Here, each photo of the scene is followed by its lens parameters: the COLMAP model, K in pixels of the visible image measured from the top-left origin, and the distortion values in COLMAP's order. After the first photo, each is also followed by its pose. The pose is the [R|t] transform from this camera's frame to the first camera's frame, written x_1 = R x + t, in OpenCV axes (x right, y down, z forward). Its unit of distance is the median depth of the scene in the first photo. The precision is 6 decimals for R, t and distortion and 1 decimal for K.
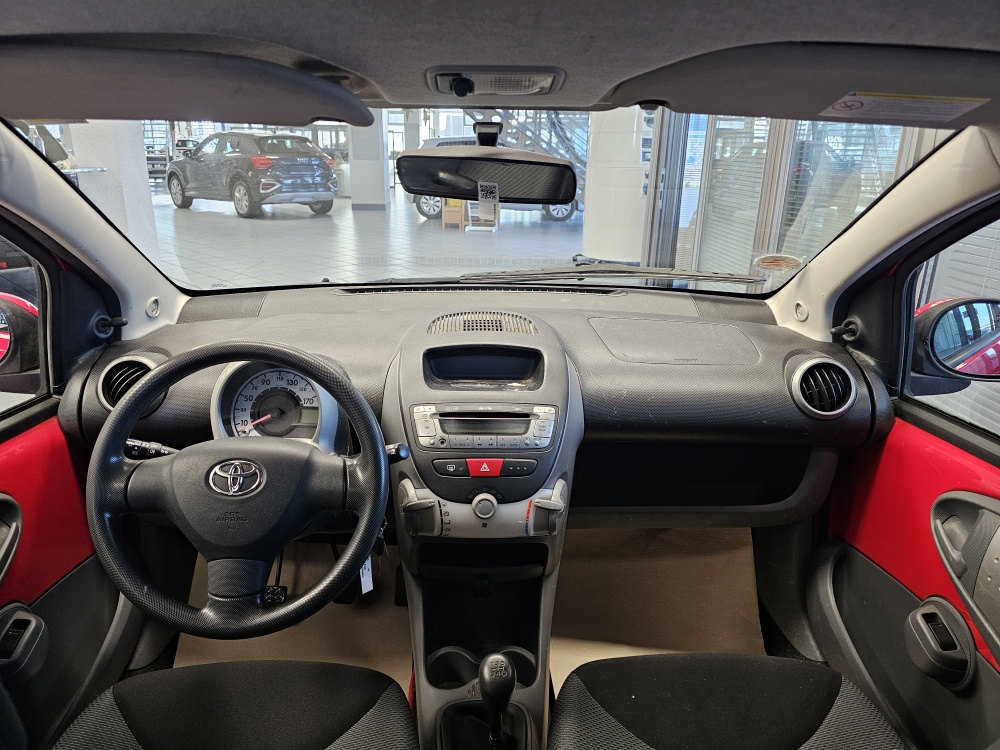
lens RADIAL K [[655.4, 0, 491.8], [0, 655.4, 374.1], [0, 0, 1]] dist [0.083821, -0.093889]
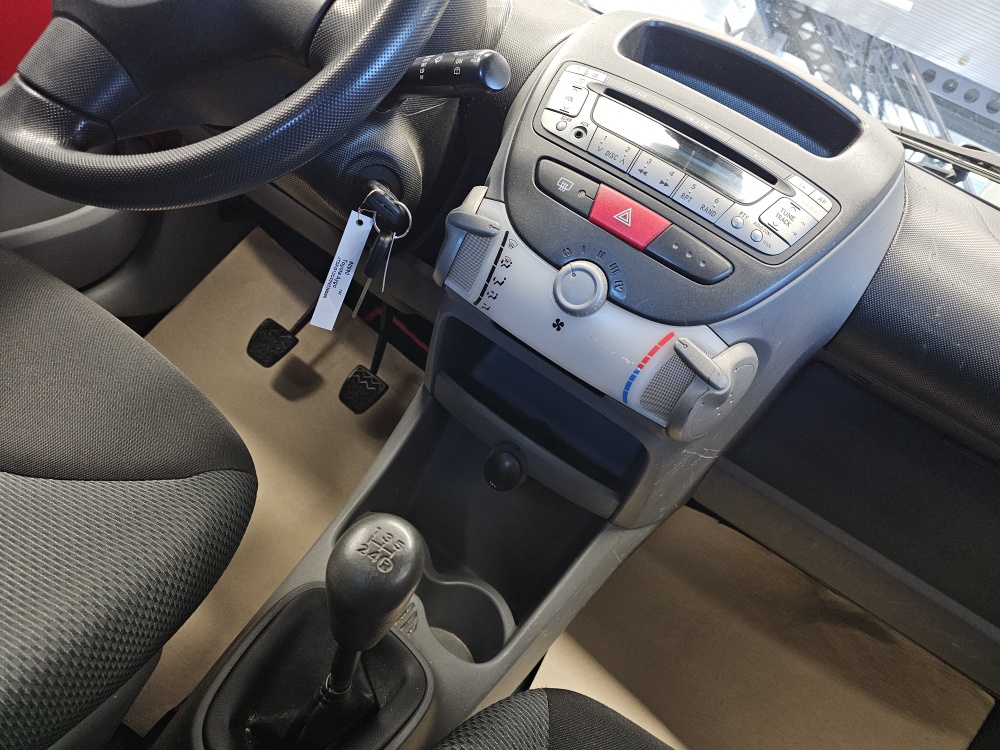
lens RADIAL K [[676.8, 0, 500.0], [0, 676.8, 375.0], [0, 0, 1]] dist [0.033958, -0.025605]
pose [[0.802102, 0.538476, -0.258217, 0.095996], [-0.531323, 0.840875, 0.103073, 0.220463], [0.272631, 0.054522, 0.960573, 0.494655]]
